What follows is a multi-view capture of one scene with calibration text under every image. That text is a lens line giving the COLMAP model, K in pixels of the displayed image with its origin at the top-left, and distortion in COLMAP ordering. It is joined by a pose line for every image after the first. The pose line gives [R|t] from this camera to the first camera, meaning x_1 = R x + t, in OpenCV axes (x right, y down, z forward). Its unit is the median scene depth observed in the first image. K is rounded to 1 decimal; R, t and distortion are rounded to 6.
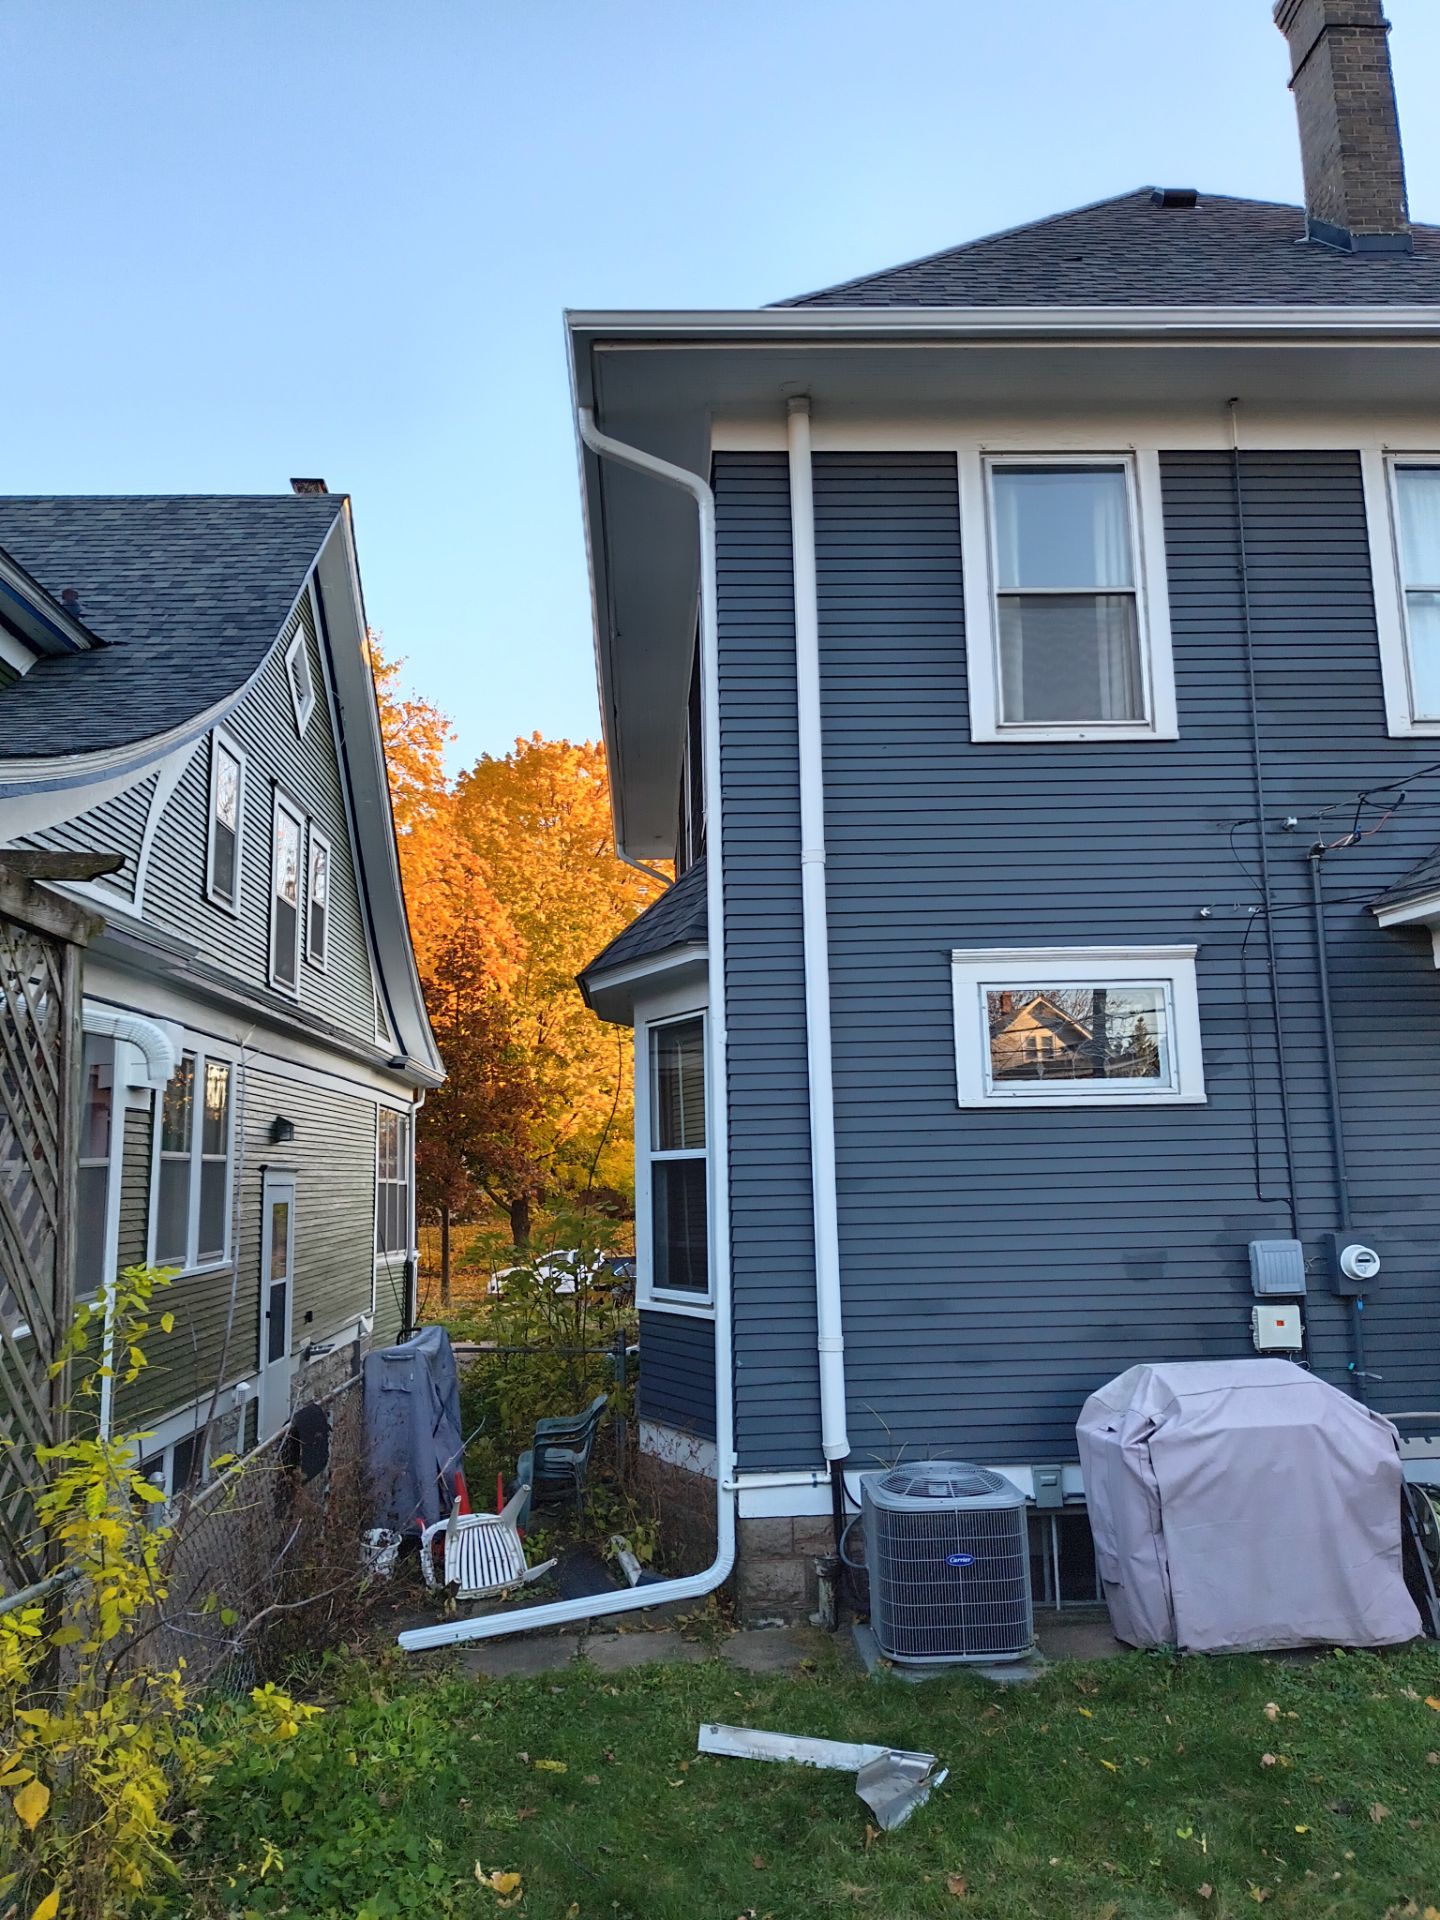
lens RADIAL K [[1383.5, 0, 729.3], [0, 1383.5, 966.9], [0, 0, 1]] dist [0.075256, -0.096023]
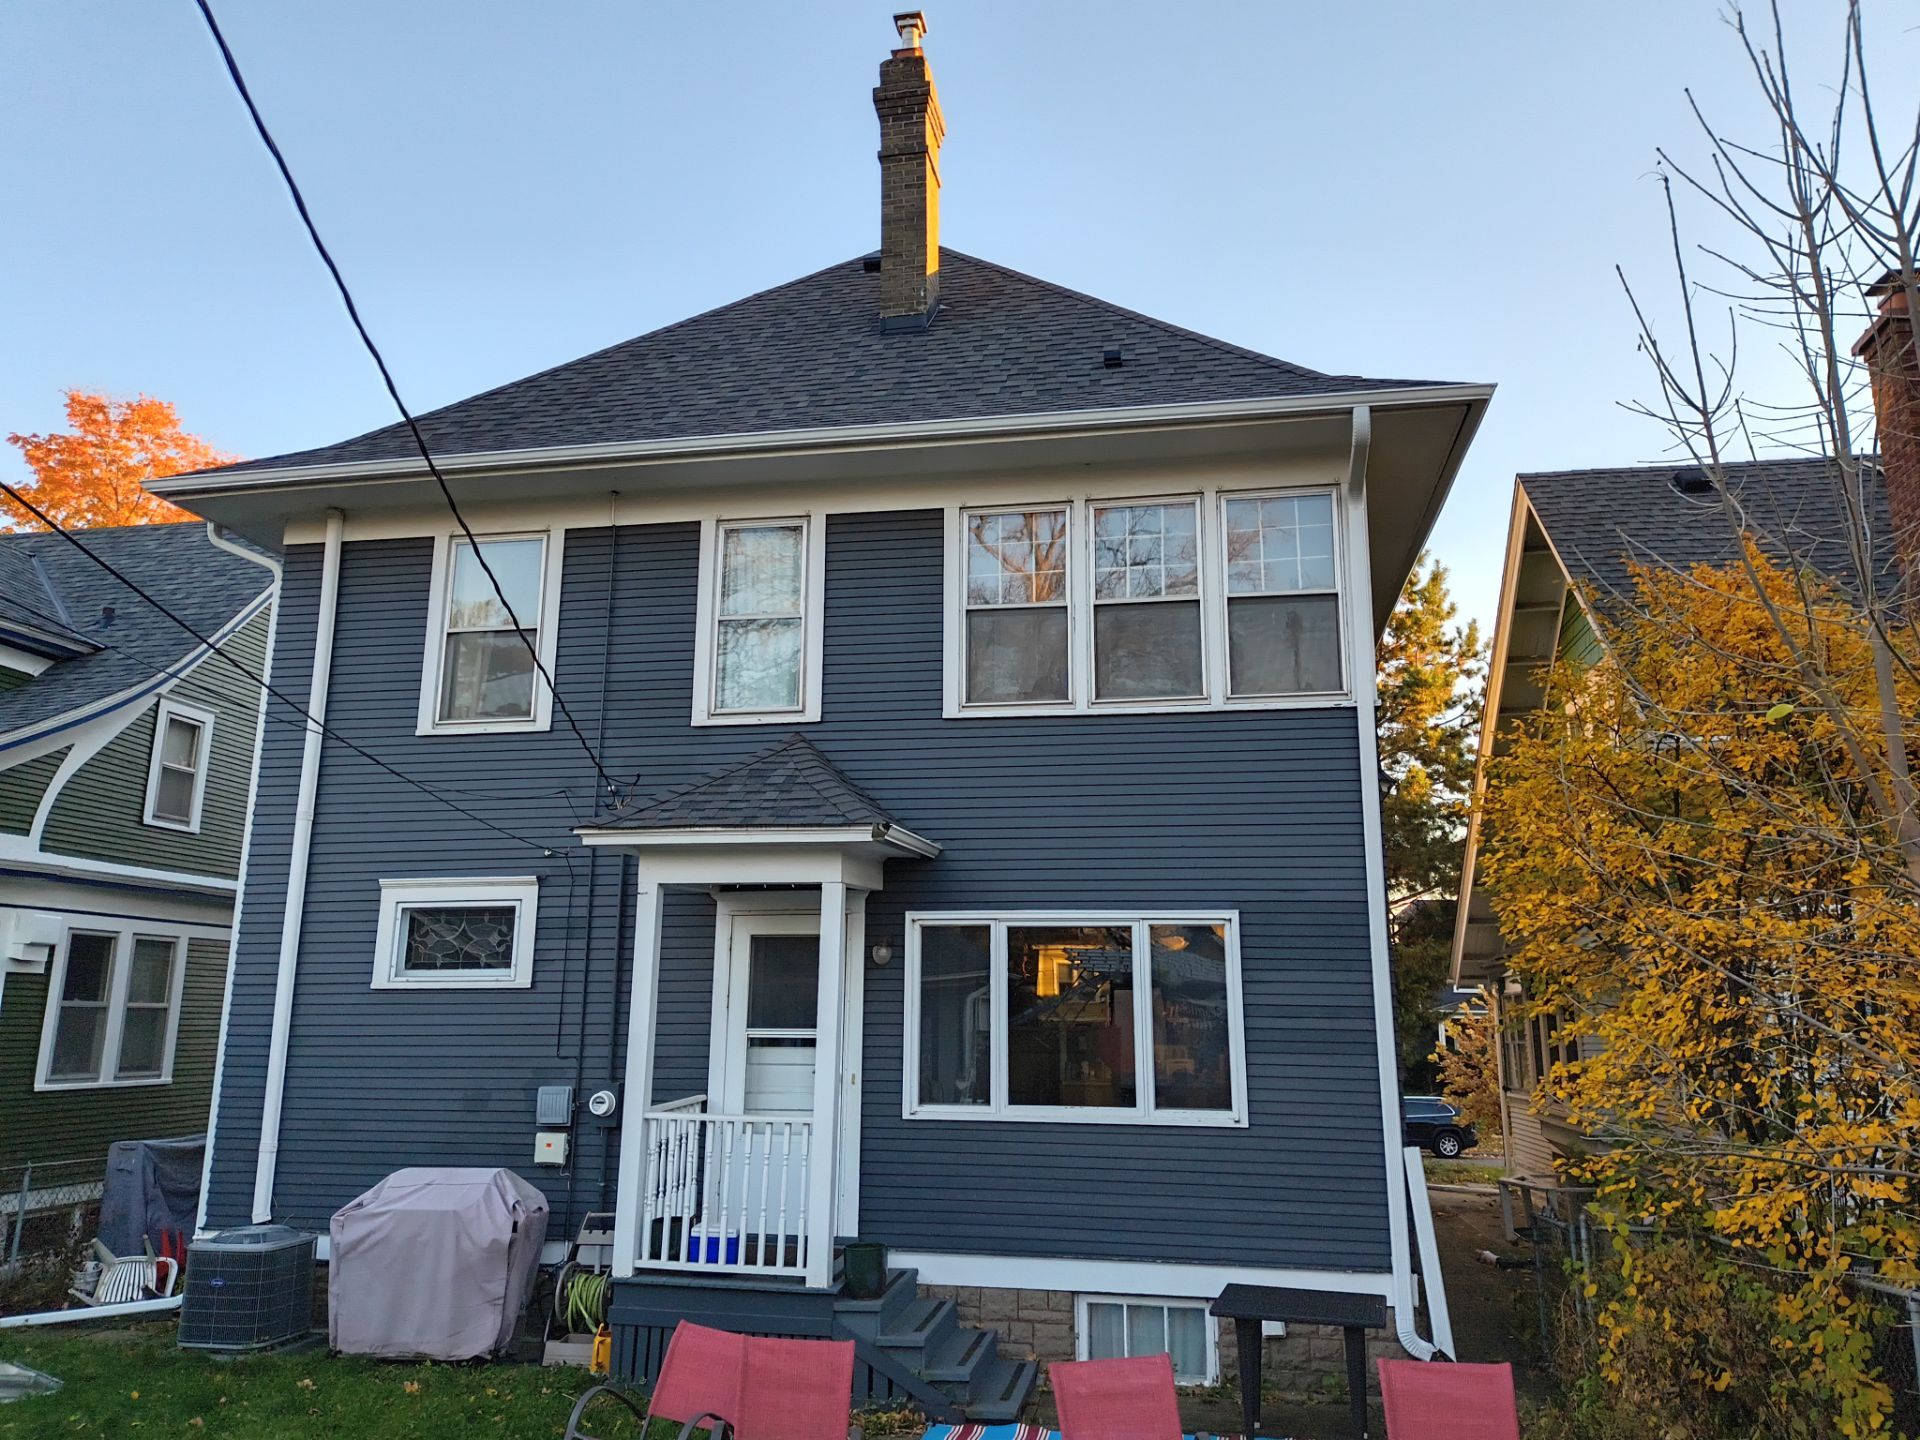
lens RADIAL K [[1383.5, 0, 955.2], [0, 1383.5, 716.2], [0, 0, 1]] dist [0.075256, -0.096023]
pose [[0.973065, -0.019270, -0.229723, 1.092886], [0.003243, 0.997546, -0.069940, -0.078634], [0.230507, 0.067311, 0.970740, -0.307659]]
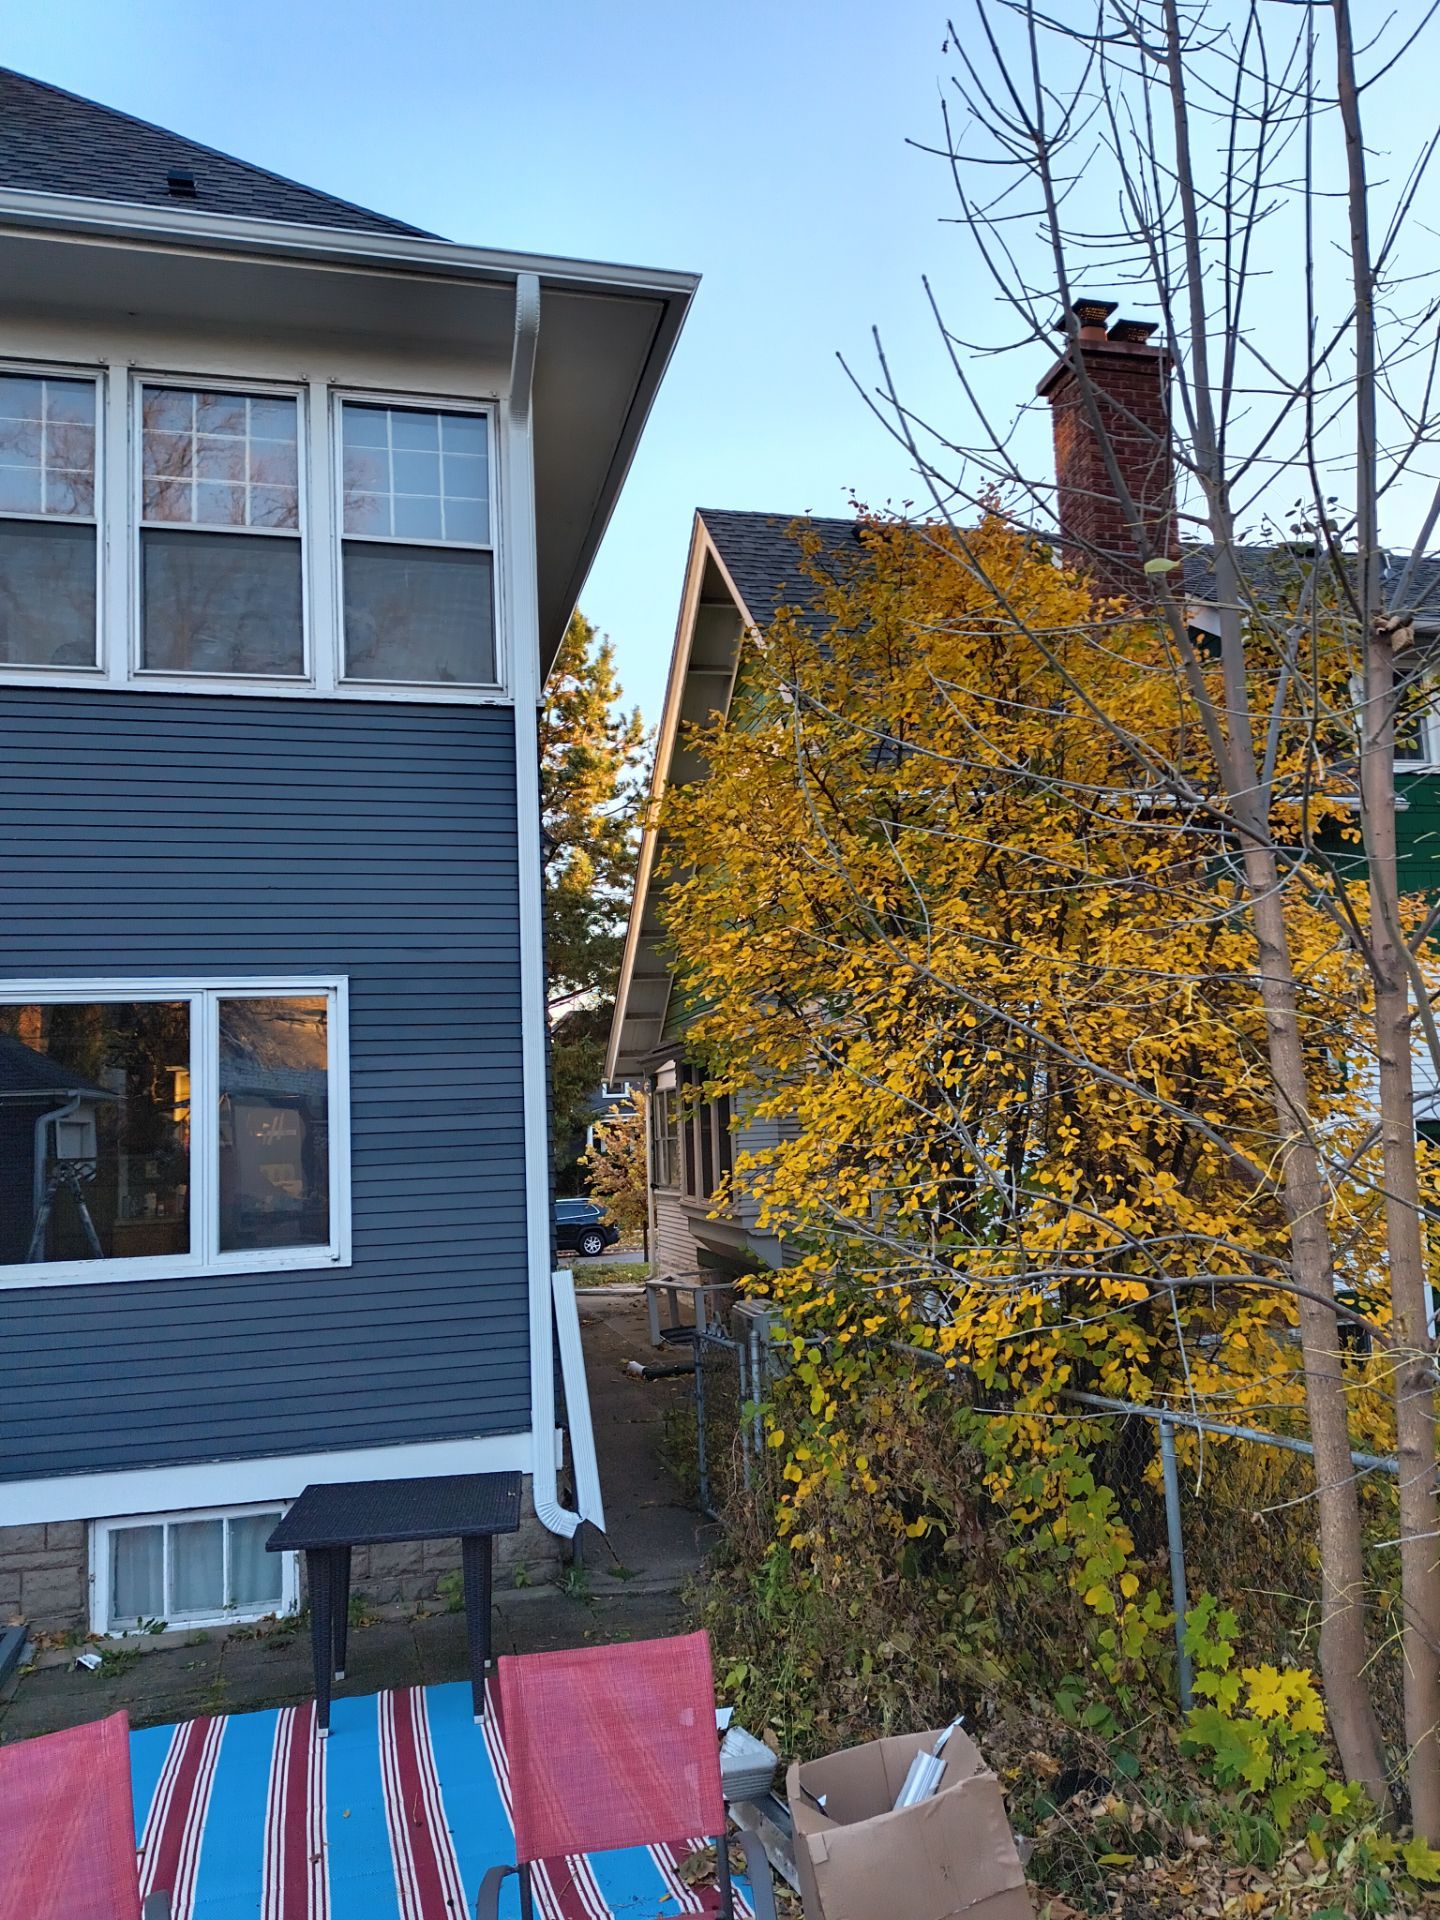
lens RADIAL K [[1383.5, 0, 729.3], [0, 1383.5, 966.9], [0, 0, 1]] dist [0.075256, -0.096023]
pose [[0.980443, 0.005495, 0.196728, 1.117518], [-0.010080, 0.999700, 0.022310, -0.015490], [-0.196546, -0.023857, 0.980204, 0.058036]]
